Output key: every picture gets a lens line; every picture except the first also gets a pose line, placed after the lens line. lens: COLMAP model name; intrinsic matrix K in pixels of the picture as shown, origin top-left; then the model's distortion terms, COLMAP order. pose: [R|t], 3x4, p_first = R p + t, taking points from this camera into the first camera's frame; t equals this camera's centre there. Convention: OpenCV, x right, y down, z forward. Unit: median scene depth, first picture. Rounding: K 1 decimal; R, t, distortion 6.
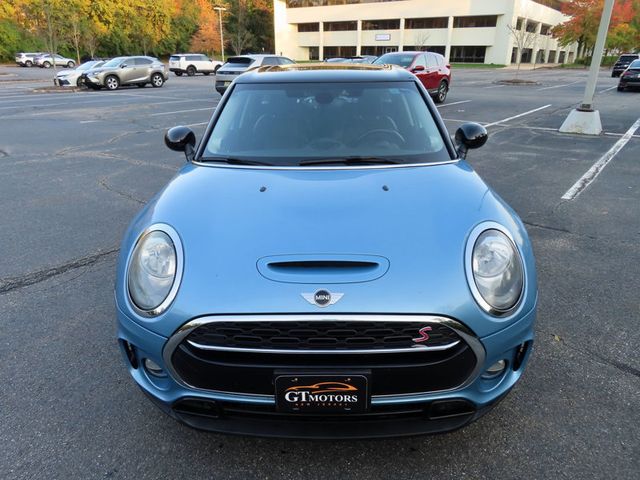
lens RADIAL K [[455.4, 0, 314.3], [0, 455.4, 243.1], [0, 0, 1]] dist [-0.011254, 0.007242]
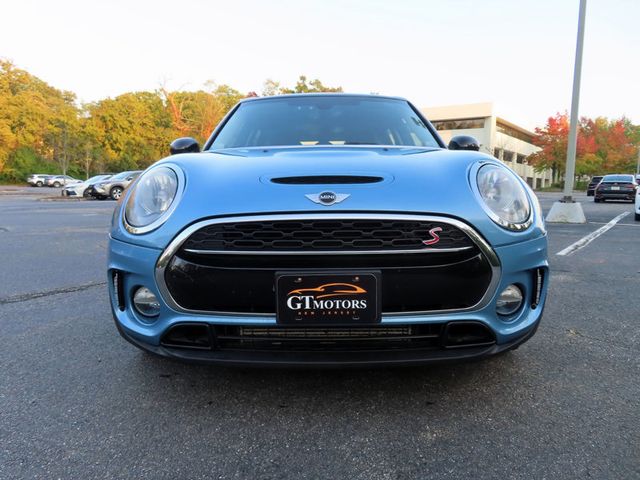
lens RADIAL K [[455.4, 0, 314.3], [0, 455.4, 243.1], [0, 0, 1]] dist [-0.011254, 0.007242]
pose [[0.999897, 0.006331, 0.012907, -0.009558], [-0.002788, 0.966155, -0.257947, 0.195294], [-0.014104, 0.257884, 0.966073, 0.037383]]
